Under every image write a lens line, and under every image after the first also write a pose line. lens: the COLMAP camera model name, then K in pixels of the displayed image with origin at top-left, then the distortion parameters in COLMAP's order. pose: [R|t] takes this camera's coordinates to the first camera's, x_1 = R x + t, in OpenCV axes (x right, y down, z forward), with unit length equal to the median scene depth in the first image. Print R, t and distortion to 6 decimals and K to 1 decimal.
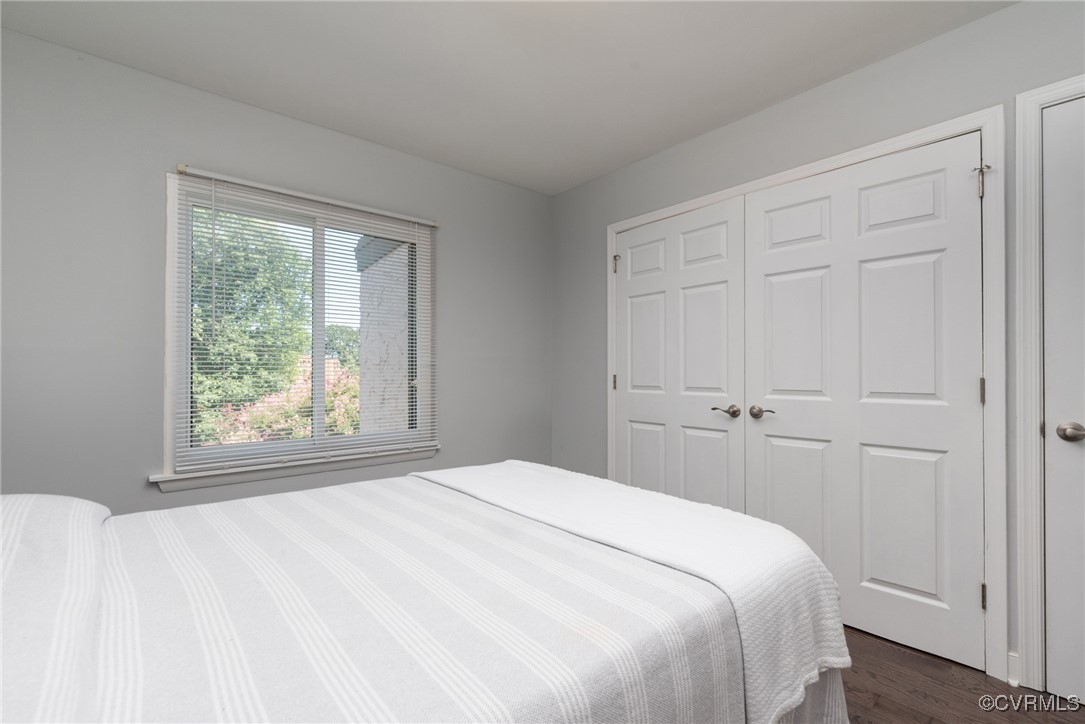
lens RADIAL K [[476.1, 0, 539.6], [0, 476.1, 365.3], [0, 0, 1]] dist [0.000881, 0.000662]
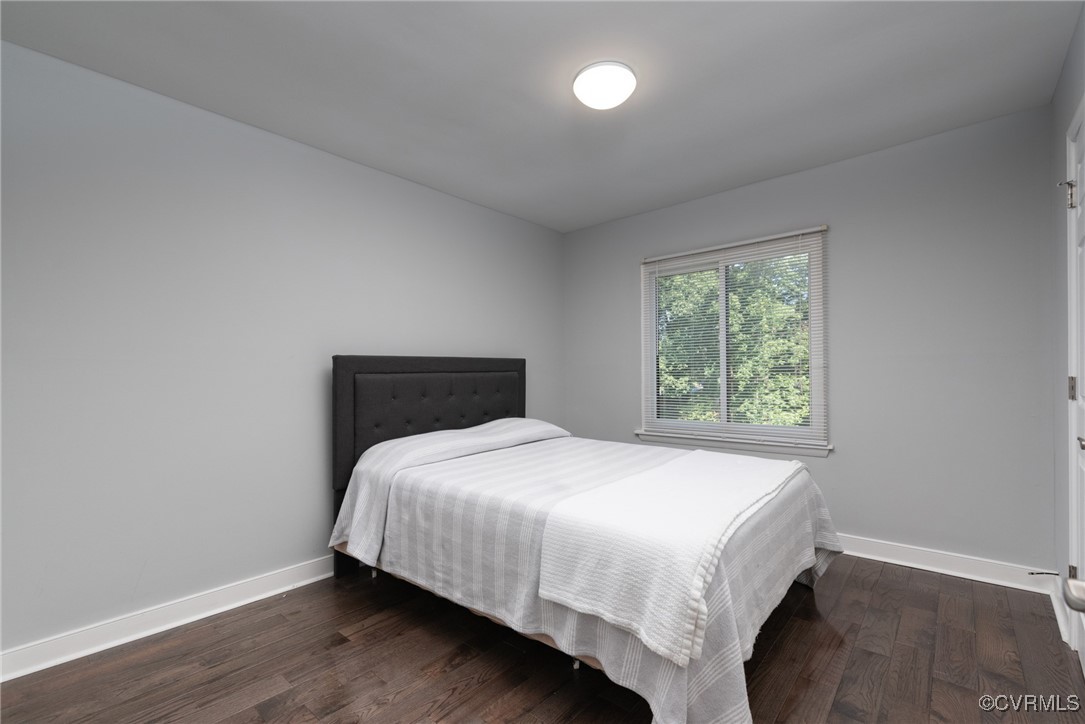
lens RADIAL K [[476.1, 0, 538.2], [0, 476.1, 368.5], [0, 0, 1]] dist [0.000881, 0.000662]
pose [[0.150530, -0.013344, -0.988515, 0.801569], [0.027760, 0.999572, -0.009266, -0.004865], [0.988216, -0.026047, 0.150836, 0.277159]]
